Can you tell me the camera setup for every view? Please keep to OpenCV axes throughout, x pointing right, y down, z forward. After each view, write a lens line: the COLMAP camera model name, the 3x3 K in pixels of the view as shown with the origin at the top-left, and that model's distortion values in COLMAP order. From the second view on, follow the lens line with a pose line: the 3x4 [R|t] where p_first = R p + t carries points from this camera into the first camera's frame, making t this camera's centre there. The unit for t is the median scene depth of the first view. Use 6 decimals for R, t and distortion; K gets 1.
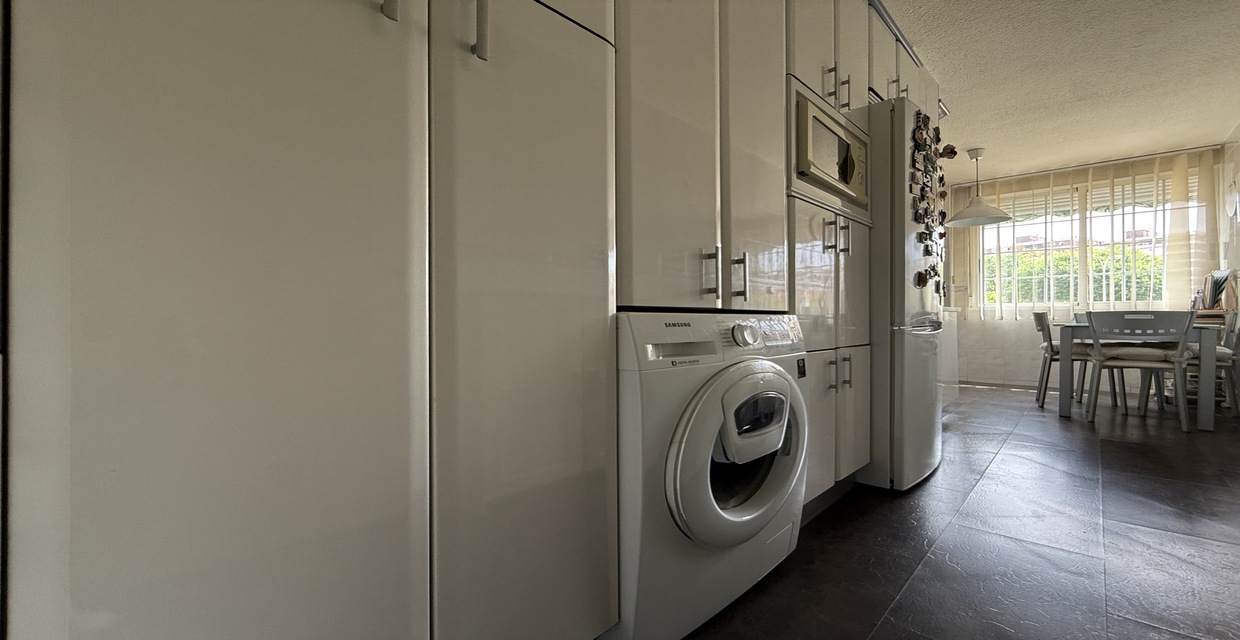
lens RADIAL K [[497.5, 0, 620.6], [0, 497.5, 319.3], [0, 0, 1]] dist [0.000088, -0.000074]
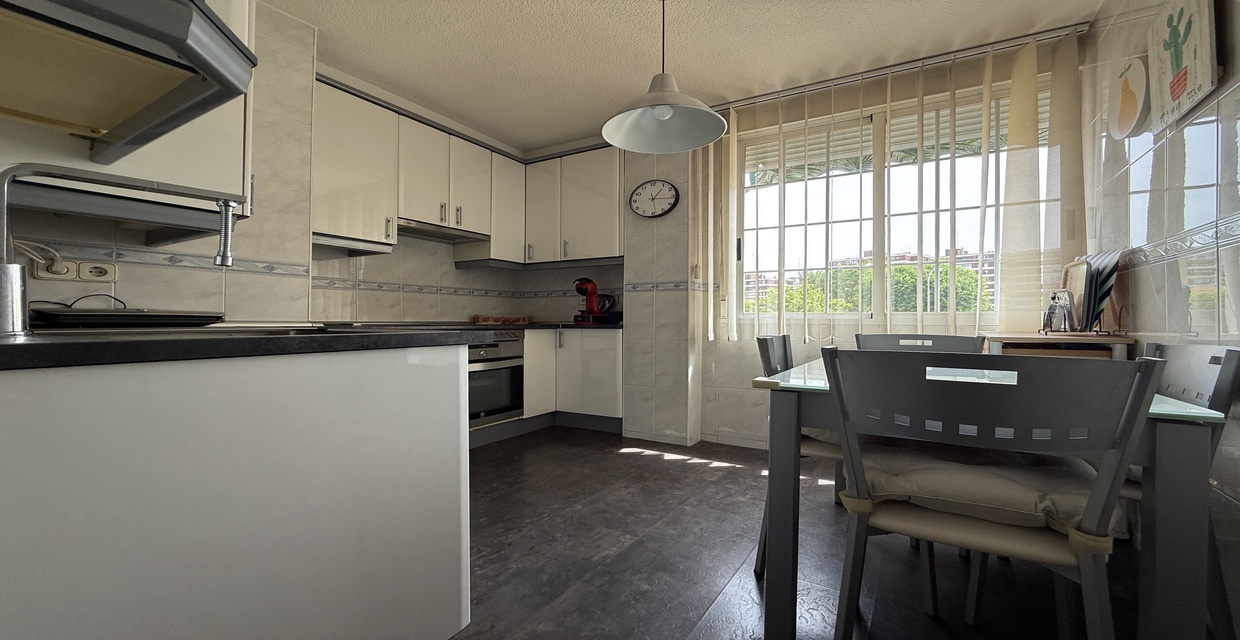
lens RADIAL K [[497.5, 0, 618.5], [0, 497.5, 321.3], [0, 0, 1]] dist [0.000088, -0.000074]
pose [[0.977476, 0.006506, 0.210946, 0.542093], [-0.006339, 0.999979, -0.001466, -0.022691], [-0.210951, 0.000095, 0.977497, 0.527689]]
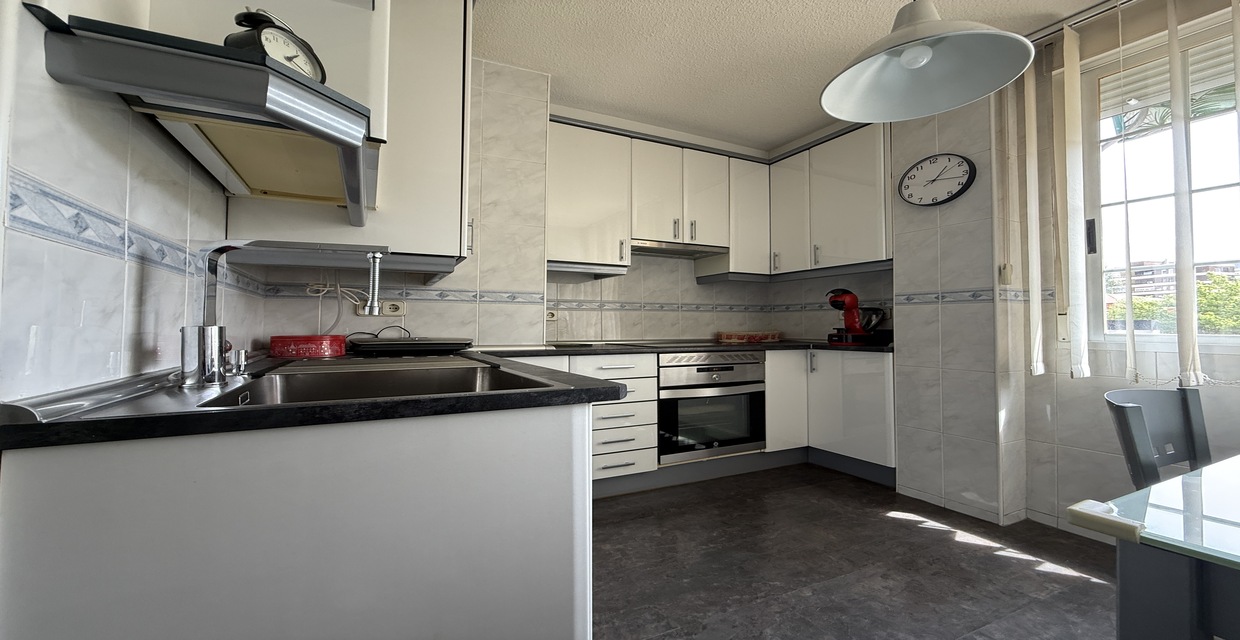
lens RADIAL K [[497.5, 0, 617.0], [0, 497.5, 311.9], [0, 0, 1]] dist [0.000088, -0.000074]
pose [[0.941471, -0.006471, -0.337031, 0.572604], [-0.003960, 0.999534, -0.030255, -0.032536], [0.337070, 0.029819, 0.941007, 0.567408]]
